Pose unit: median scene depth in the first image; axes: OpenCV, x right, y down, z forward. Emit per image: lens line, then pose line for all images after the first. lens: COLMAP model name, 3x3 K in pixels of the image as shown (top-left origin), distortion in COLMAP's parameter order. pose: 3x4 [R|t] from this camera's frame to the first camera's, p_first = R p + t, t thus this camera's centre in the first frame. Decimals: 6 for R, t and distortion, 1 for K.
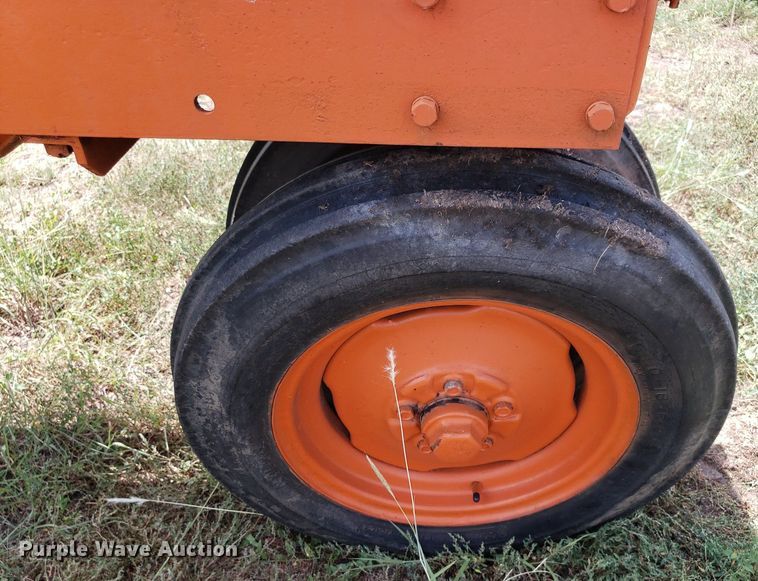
lens RADIAL K [[651.4, 0, 423.0], [0, 651.4, 290.5], [0, 0, 1]] dist [0.044626, -0.000269]
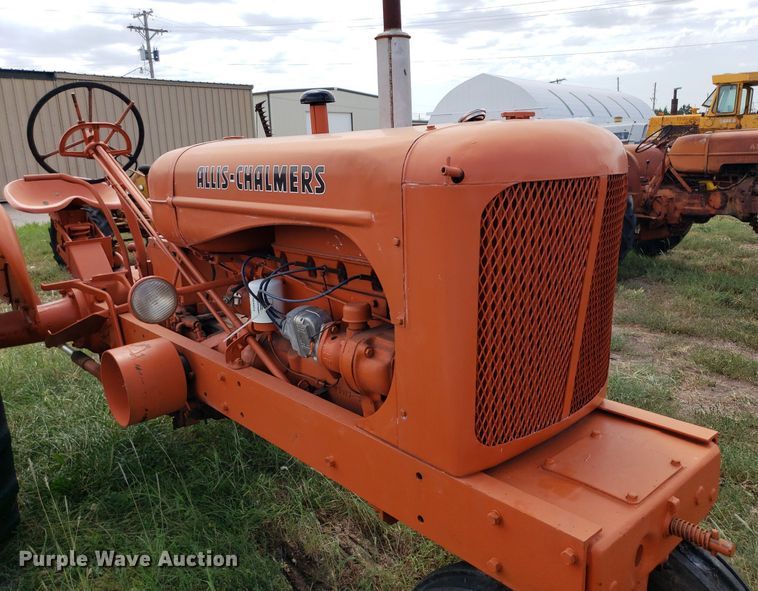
lens RADIAL K [[616.1, 0, 388.2], [0, 616.1, 291.5], [0, 0, 1]] dist [0.019259, 0.002624]
pose [[0.709830, 0.130708, -0.692139, 0.875988], [-0.387698, 0.892891, -0.228989, -0.402356], [0.588074, 0.430885, 0.684476, -0.800189]]
